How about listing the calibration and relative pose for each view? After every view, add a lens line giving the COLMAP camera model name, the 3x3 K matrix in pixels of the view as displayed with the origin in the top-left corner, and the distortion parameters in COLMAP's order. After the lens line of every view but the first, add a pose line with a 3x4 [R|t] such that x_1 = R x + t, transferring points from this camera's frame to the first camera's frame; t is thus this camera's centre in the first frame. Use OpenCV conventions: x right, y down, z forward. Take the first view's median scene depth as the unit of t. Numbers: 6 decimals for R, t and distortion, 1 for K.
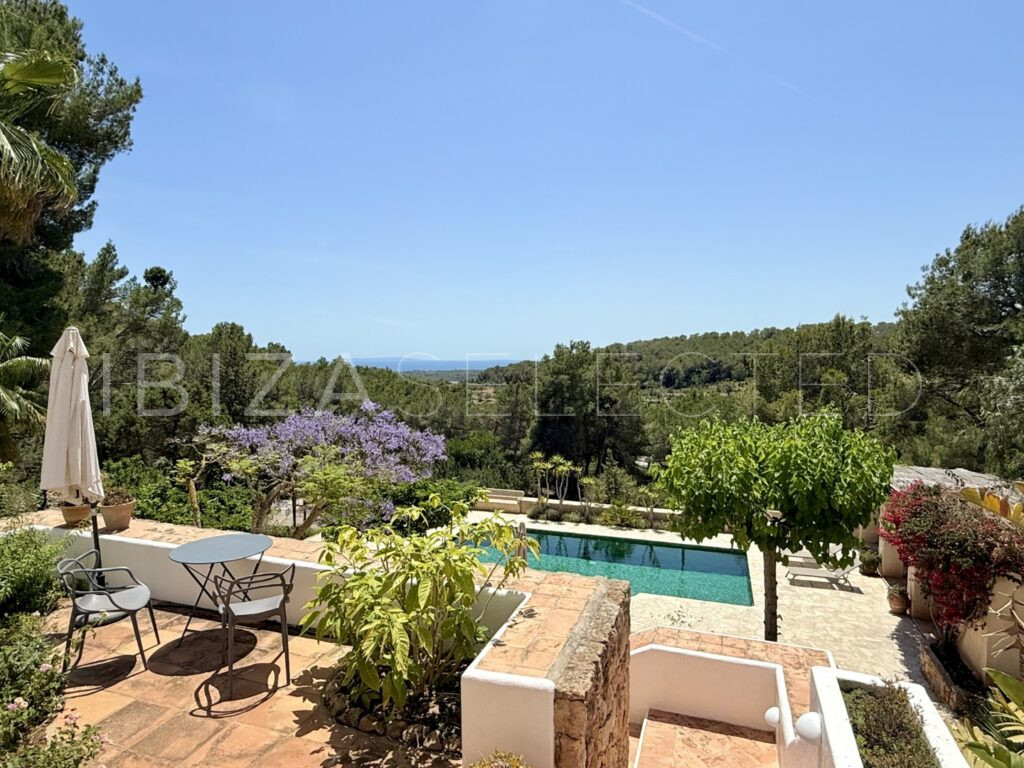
lens RADIAL K [[605.0, 0, 513.3], [0, 605.0, 388.4], [0, 0, 1]] dist [-0.001933, 0.003205]
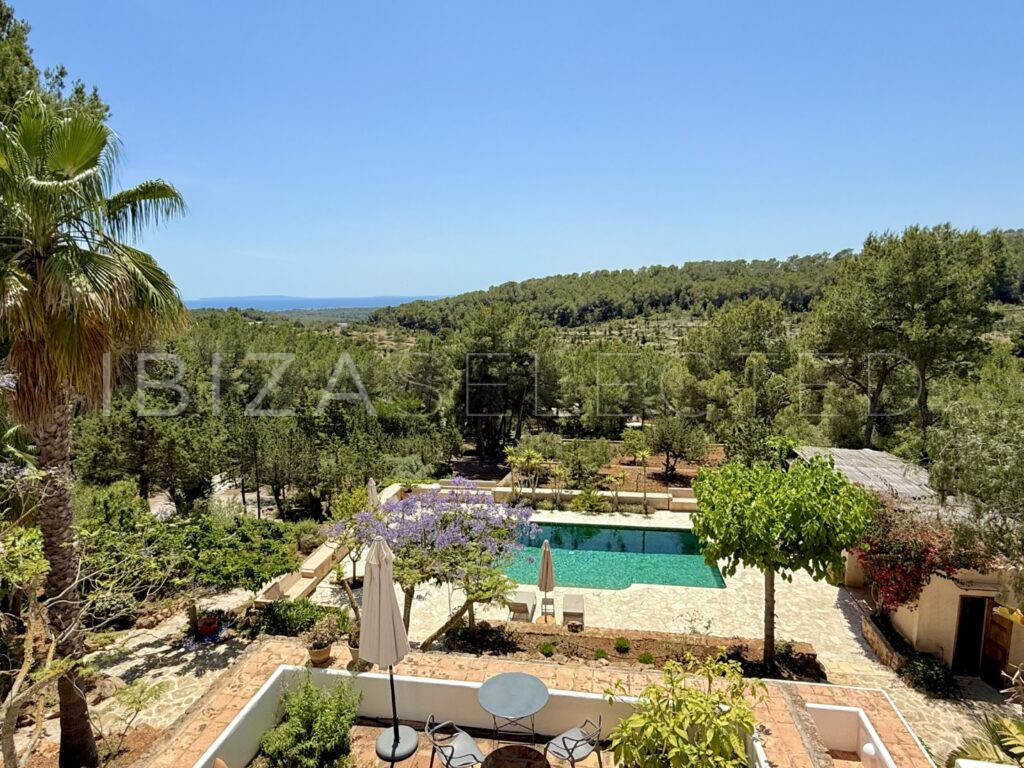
lens RADIAL K [[614.0, 0, 511.5], [0, 614.0, 380.4], [0, 0, 1]] dist [-0.003340, 0.000738]
pose [[0.983351, -0.039687, 0.177332, -0.147019], [0.022683, 0.995035, 0.096909, -0.117234], [-0.180297, -0.091273, 0.979368, -0.055082]]
